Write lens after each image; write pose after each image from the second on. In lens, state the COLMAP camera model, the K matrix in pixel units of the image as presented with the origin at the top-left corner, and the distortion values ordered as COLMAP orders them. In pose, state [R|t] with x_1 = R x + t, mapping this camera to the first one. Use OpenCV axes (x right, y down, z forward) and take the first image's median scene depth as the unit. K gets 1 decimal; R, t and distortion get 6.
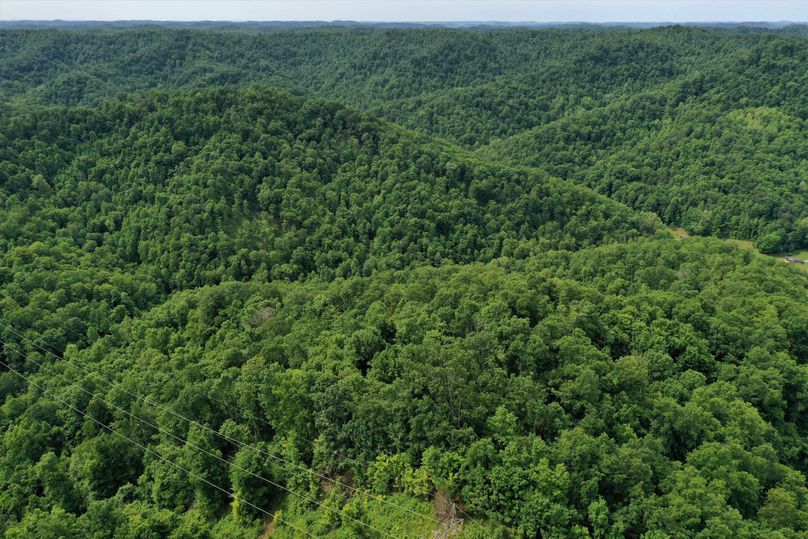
lens RADIAL K [[609.7, 0, 404.1], [0, 609.7, 269.5], [0, 0, 1]] dist [-0.011236, -0.004747]
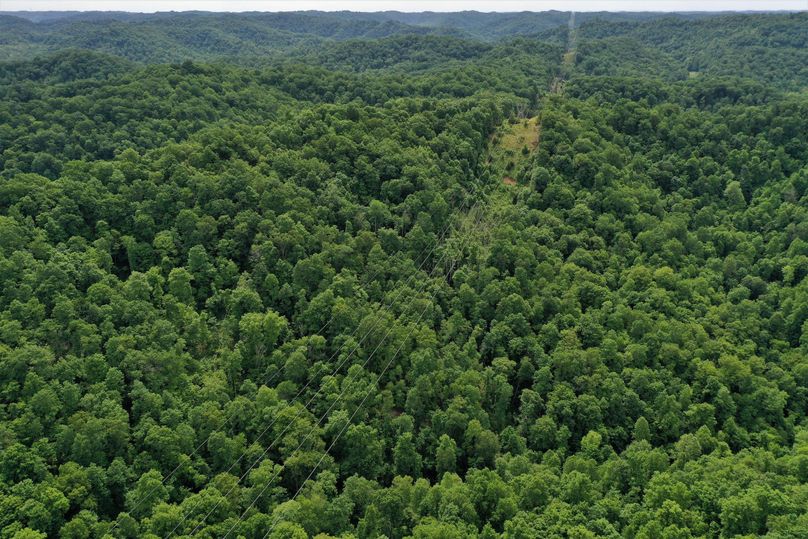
lens RADIAL K [[609.7, 0, 404.0], [0, 609.7, 269.6], [0, 0, 1]] dist [-0.011236, -0.004747]
pose [[0.398704, 0.334005, -0.854093, -0.086341], [-0.324194, 0.922518, 0.209425, -0.099902], [0.857865, 0.193394, 0.476095, 0.367315]]
